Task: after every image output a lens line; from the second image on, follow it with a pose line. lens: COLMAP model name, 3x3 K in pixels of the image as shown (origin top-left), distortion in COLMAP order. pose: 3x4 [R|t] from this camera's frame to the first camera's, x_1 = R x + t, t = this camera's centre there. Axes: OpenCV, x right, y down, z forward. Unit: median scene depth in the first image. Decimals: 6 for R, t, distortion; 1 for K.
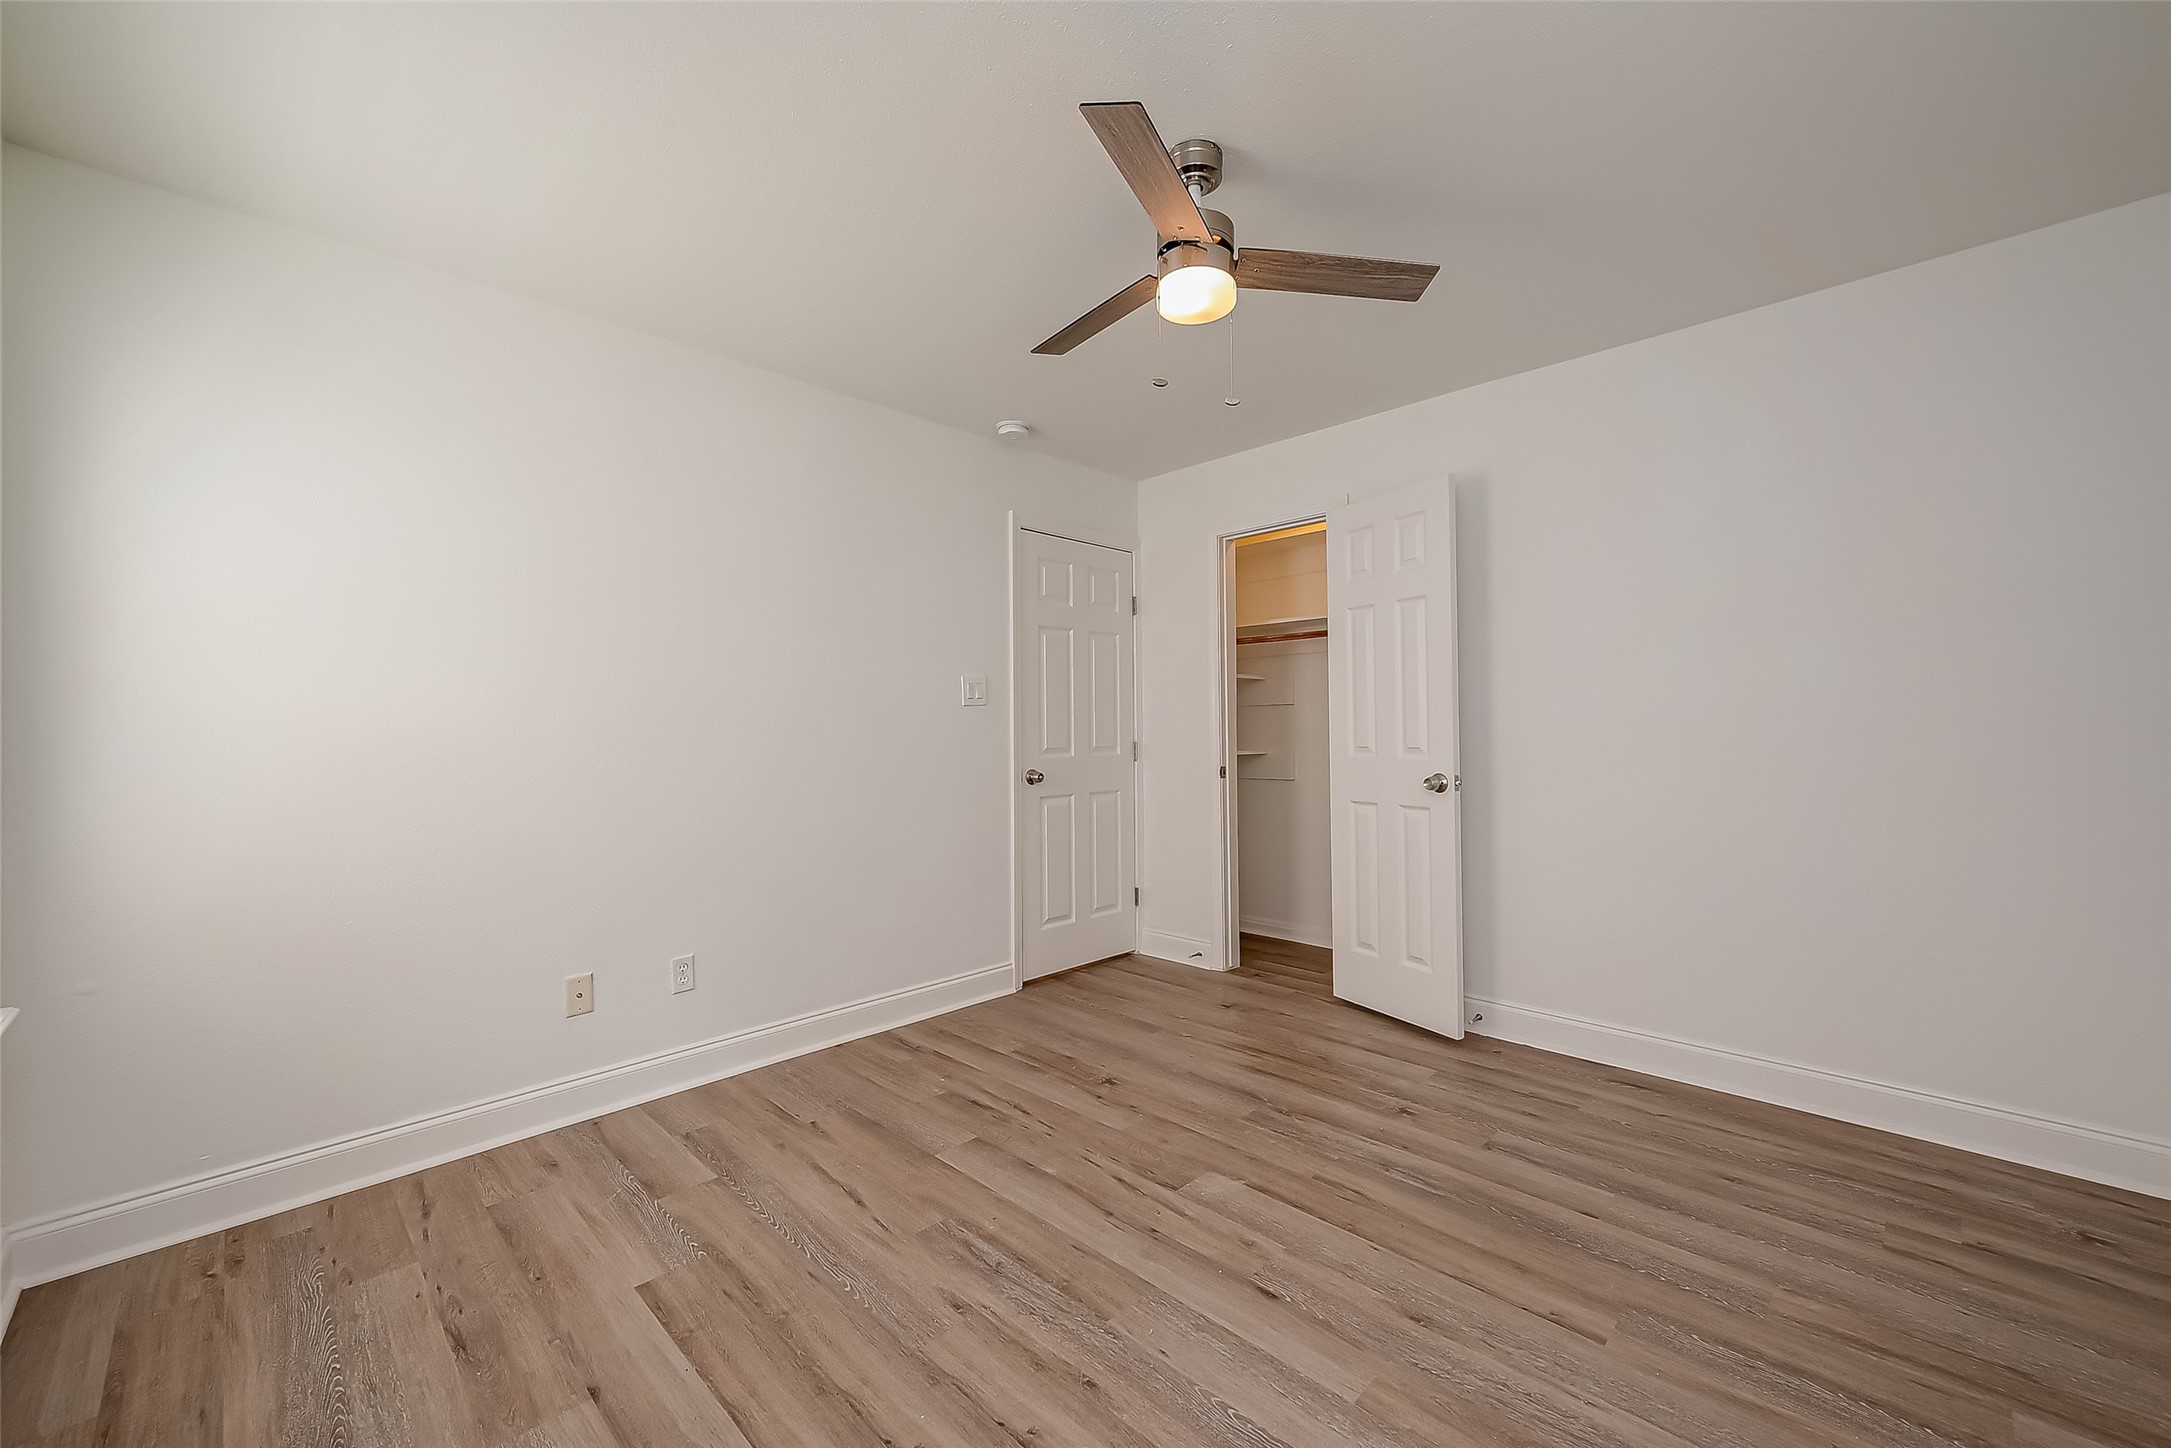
lens RADIAL K [[856.5, 0, 1094.3], [0, 856.5, 725.2], [0, 0, 1]] dist [-0.000260, -0.000098]
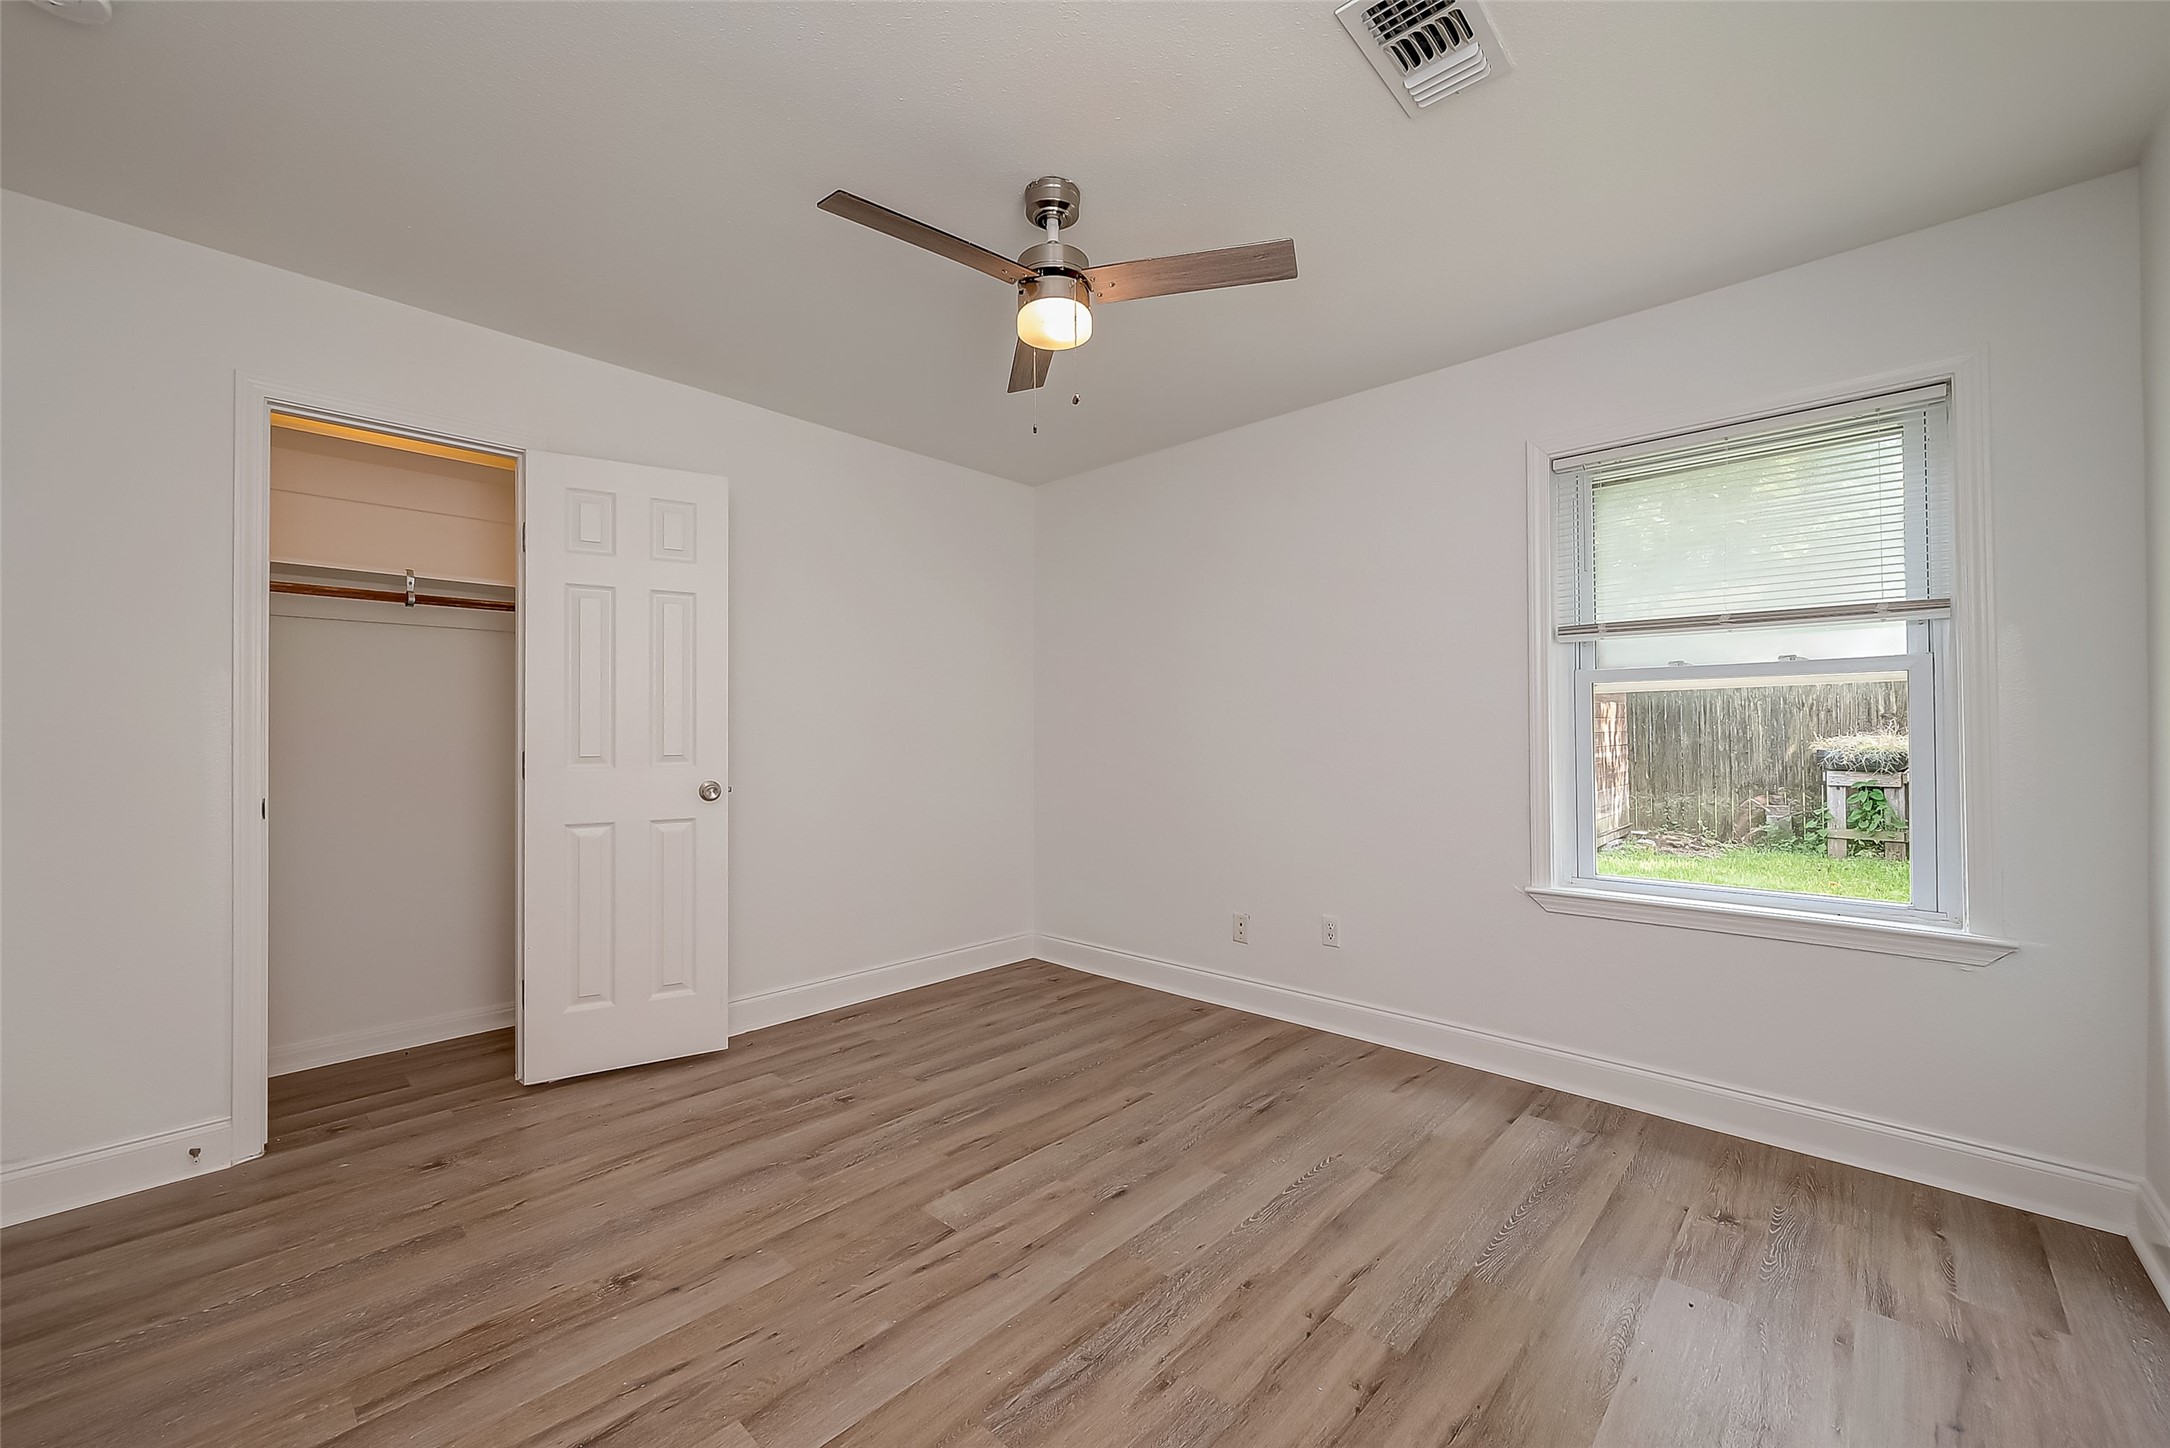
lens RADIAL K [[856.1, 0, 1079.0], [0, 856.1, 726.7], [0, 0, 1]] dist [-0.000260, -0.000098]
pose [[-0.022778, 0.016967, 0.999597, -0.792698], [-0.002782, 0.999851, -0.017035, 0.013877], [-0.999737, -0.003168, -0.022727, 0.838984]]
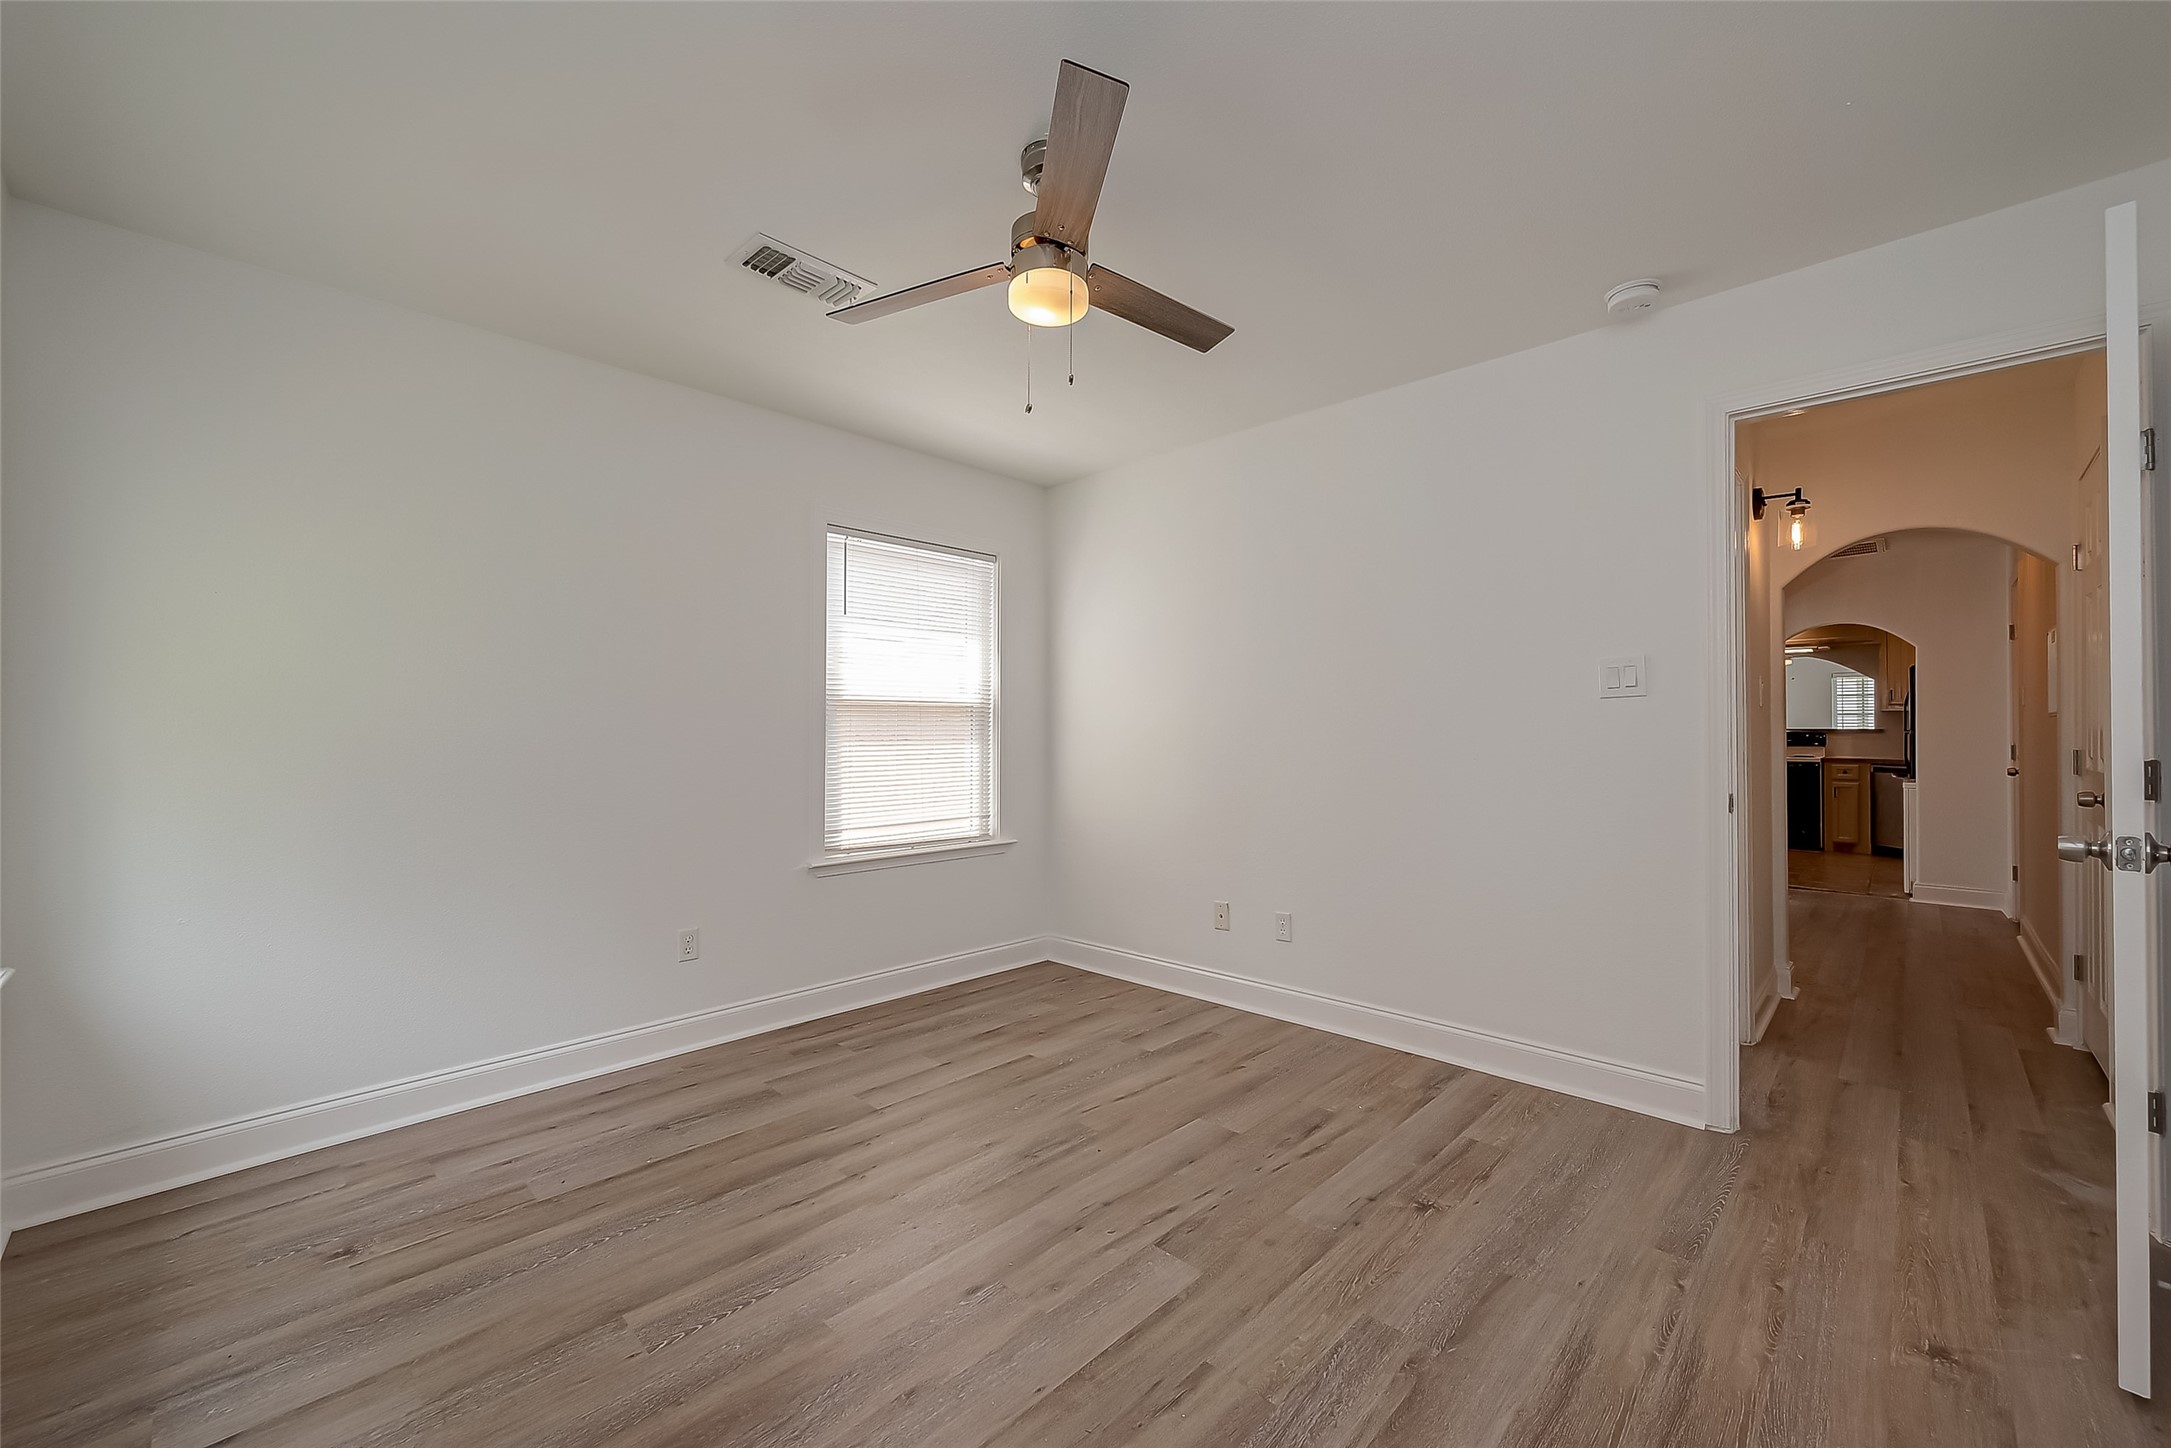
lens RADIAL K [[856.5, 0, 1082.6], [0, 856.5, 725.4], [0, 0, 1]] dist [-0.000260, -0.000098]
pose [[0.008001, 0.000811, -0.999968, 0.941121], [0.007990, 0.999968, 0.000875, -0.005856], [0.999936, -0.007996, 0.007995, 0.869121]]
